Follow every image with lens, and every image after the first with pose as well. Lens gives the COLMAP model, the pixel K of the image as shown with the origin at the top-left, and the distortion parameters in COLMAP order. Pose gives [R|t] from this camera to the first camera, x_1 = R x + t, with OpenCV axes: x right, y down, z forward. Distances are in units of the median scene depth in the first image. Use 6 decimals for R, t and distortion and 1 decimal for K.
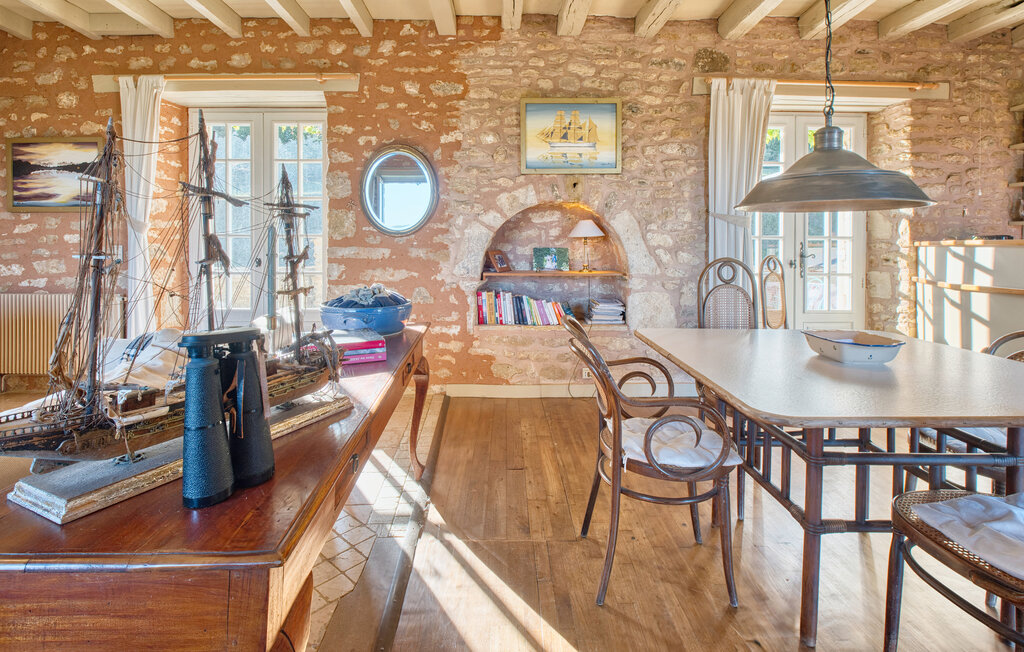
lens RADIAL K [[481.7, 0, 509.3], [0, 481.7, 259.2], [0, 0, 1]] dist [-0.010311, -0.005393]
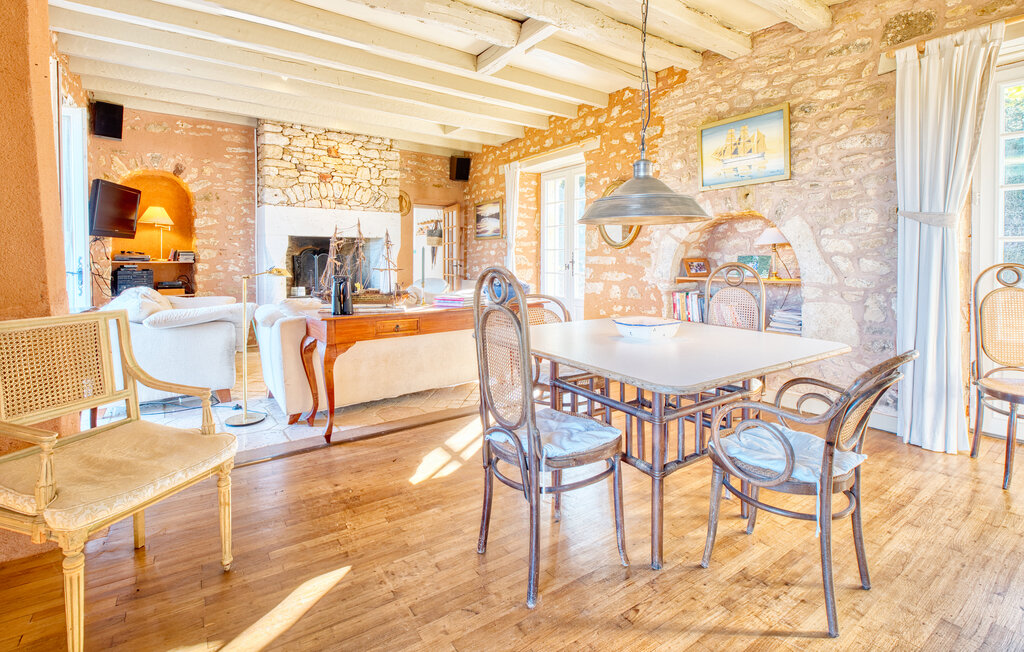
lens RADIAL K [[481.3, 0, 514.9], [0, 481.3, 269.4], [0, 0, 1]] dist [0.001613, -0.012244]
pose [[0.558771, 0.014326, -0.829198, 0.731450], [-0.020339, 0.999787, 0.003568, 0.013893], [0.829072, 0.014871, 0.558944, -0.007895]]
